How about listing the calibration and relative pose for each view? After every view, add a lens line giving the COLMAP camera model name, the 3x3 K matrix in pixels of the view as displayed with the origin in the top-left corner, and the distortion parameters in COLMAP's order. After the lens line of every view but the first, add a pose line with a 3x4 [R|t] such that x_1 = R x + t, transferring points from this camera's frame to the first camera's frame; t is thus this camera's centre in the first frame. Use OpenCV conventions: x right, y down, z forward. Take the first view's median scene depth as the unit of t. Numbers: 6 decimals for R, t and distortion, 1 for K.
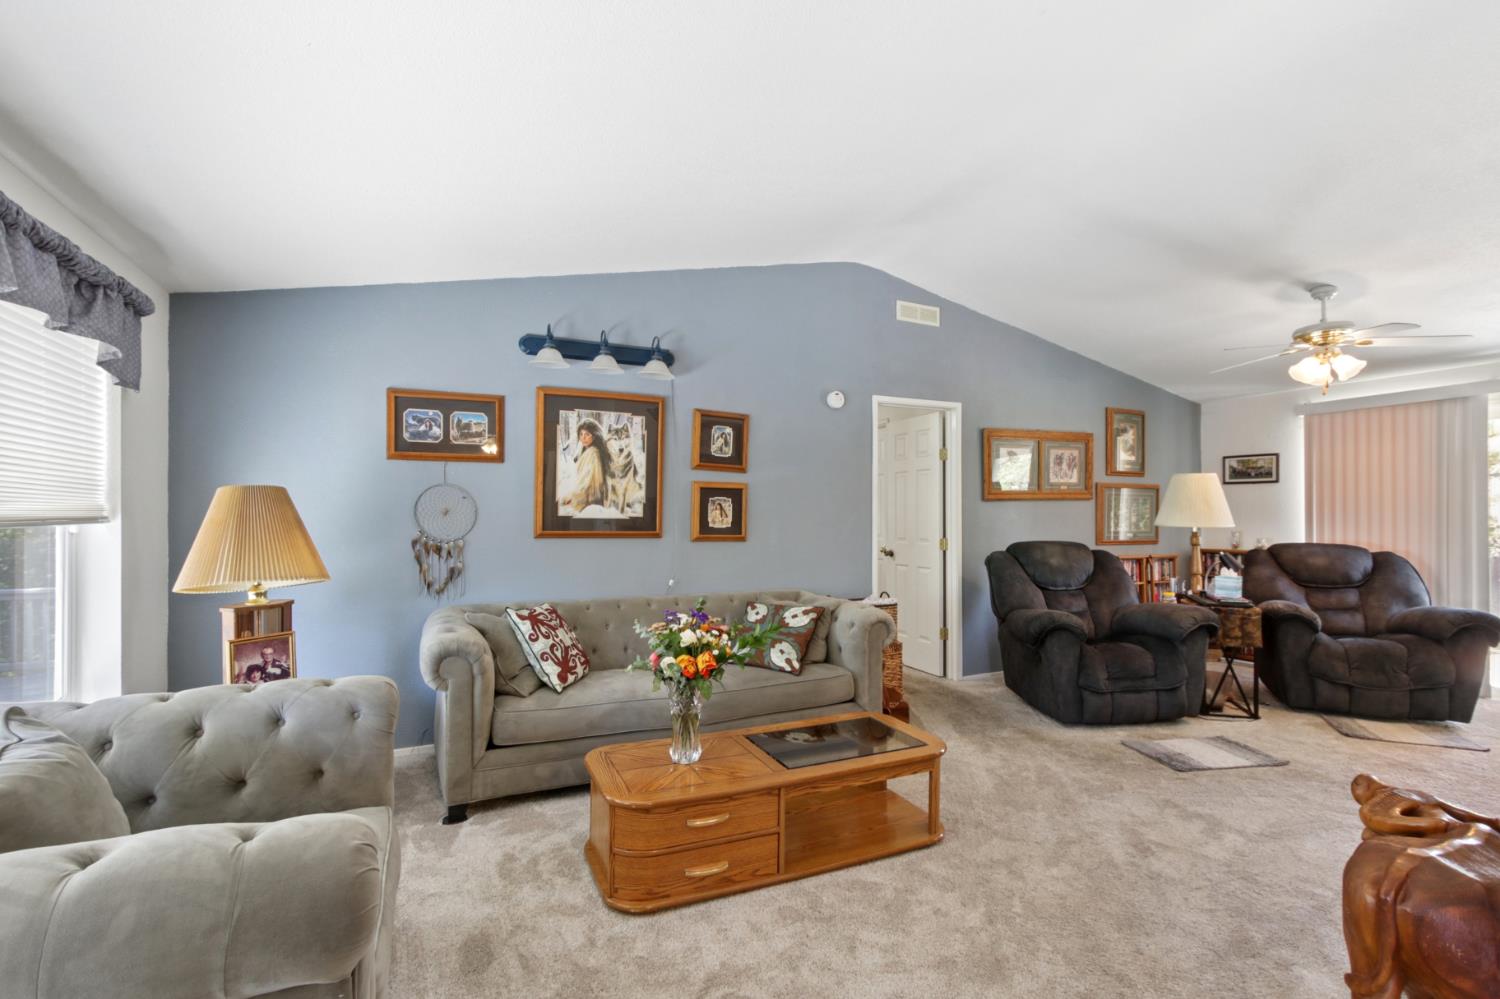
lens RADIAL K [[694.4, 0, 761.9], [0, 694.4, 509.0], [0, 0, 1]] dist [-0.005052, 0.002662]
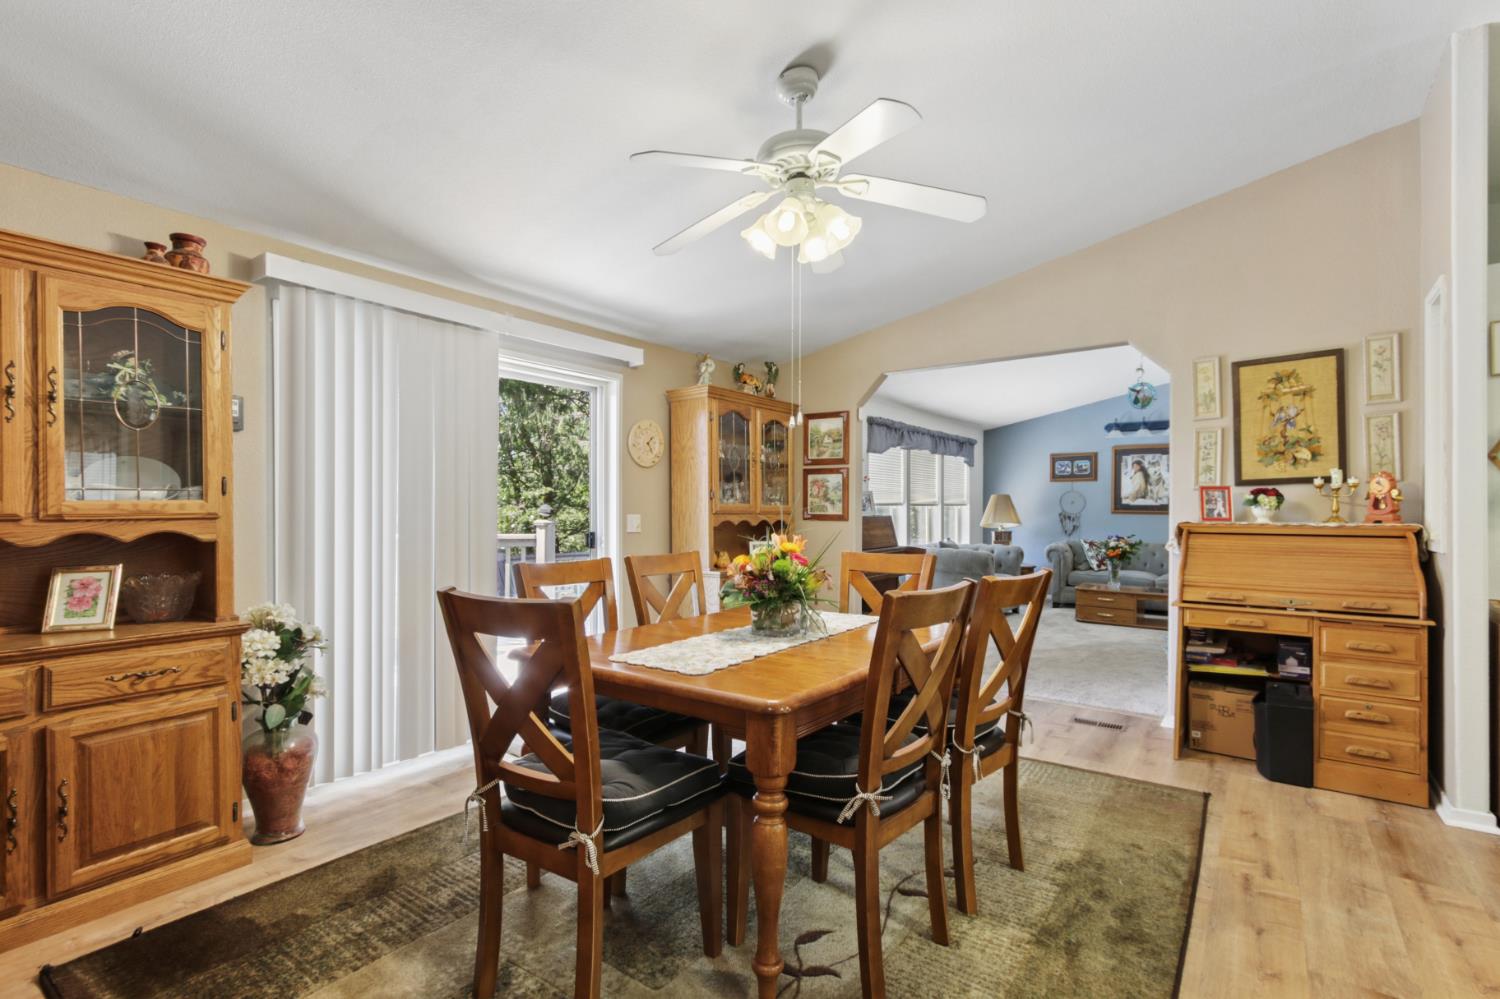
lens RADIAL K [[694.4, 0, 763.3], [0, 694.4, 507.6], [0, 0, 1]] dist [-0.005052, 0.002662]
pose [[0.468741, -0.001268, -0.883335, 1.188027], [0.004376, 0.999990, 0.000887, 0.015486], [0.883325, -0.004281, 0.468742, -1.104702]]
